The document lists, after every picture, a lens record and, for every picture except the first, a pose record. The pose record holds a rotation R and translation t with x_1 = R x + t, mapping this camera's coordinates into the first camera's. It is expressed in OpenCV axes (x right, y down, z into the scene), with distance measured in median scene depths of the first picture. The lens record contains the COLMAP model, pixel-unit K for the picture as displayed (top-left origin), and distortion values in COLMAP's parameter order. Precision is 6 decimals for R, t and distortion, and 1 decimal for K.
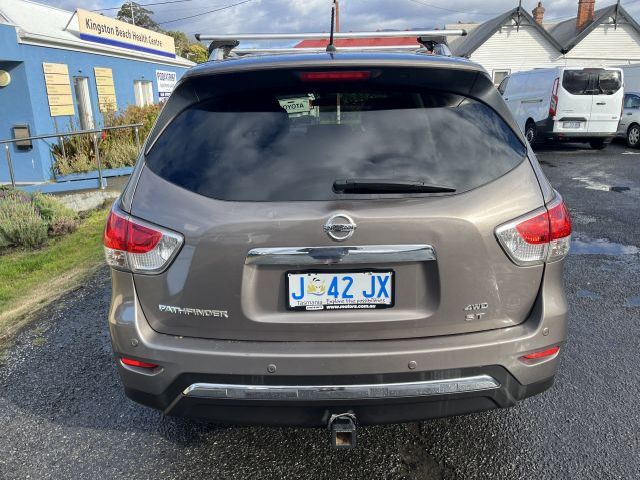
lens RADIAL K [[481.2, 0, 320.0], [0, 481.2, 240.0], [0, 0, 1]] dist [0.100533, -0.144425]
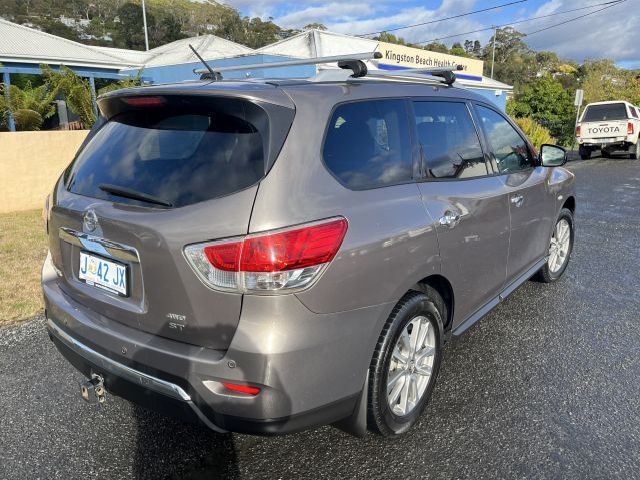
lens RADIAL K [[481.2, 0, 320.0], [0, 481.2, 240.0], [0, 0, 1]] dist [0.100533, -0.144425]
pose [[0.771989, 0.165124, -0.613813, 0.965083], [-0.190396, 0.981400, 0.024549, -0.090681], [0.606450, 0.097916, 0.789070, 0.281090]]
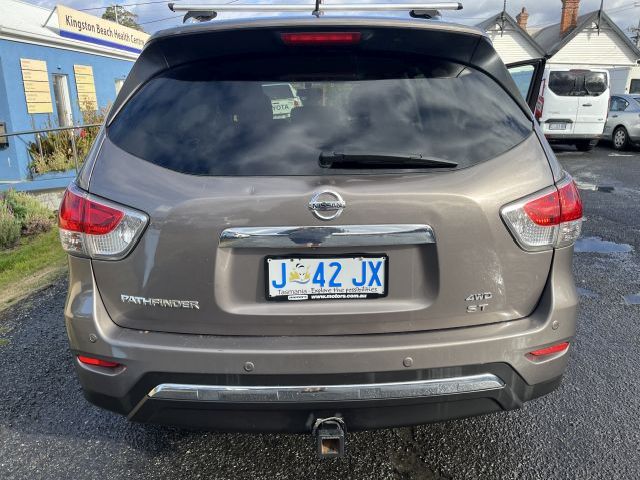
lens RADIAL K [[481.8, 0, 314.2], [0, 481.8, 238.9], [0, 0, 1]] dist [0.100743, -0.142269]
pose [[0.999812, 0.001515, 0.019305, 0.001113], [-0.001284, 0.999928, -0.011929, 0.034691], [-0.019322, 0.011902, 0.999742, 0.090141]]
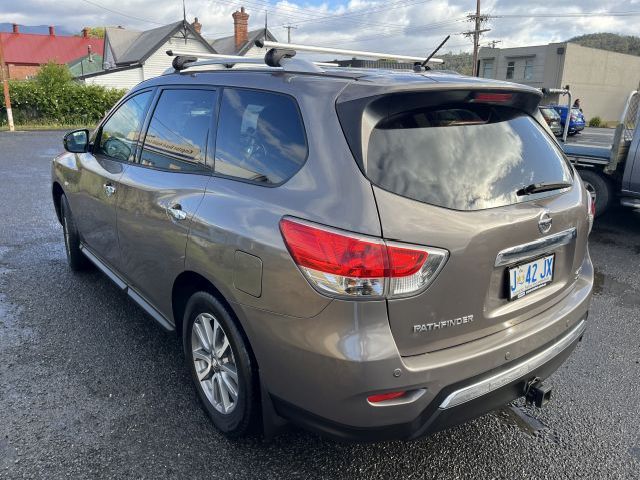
lens RADIAL K [[481.2, 0, 320.0], [0, 481.2, 240.0], [0, 0, 1]] dist [0.100533, -0.144425]
pose [[0.784257, -0.134907, 0.605591, -0.866259], [0.143254, 0.989073, 0.034817, -0.080442], [-0.603671, 0.059448, 0.795014, 0.281520]]
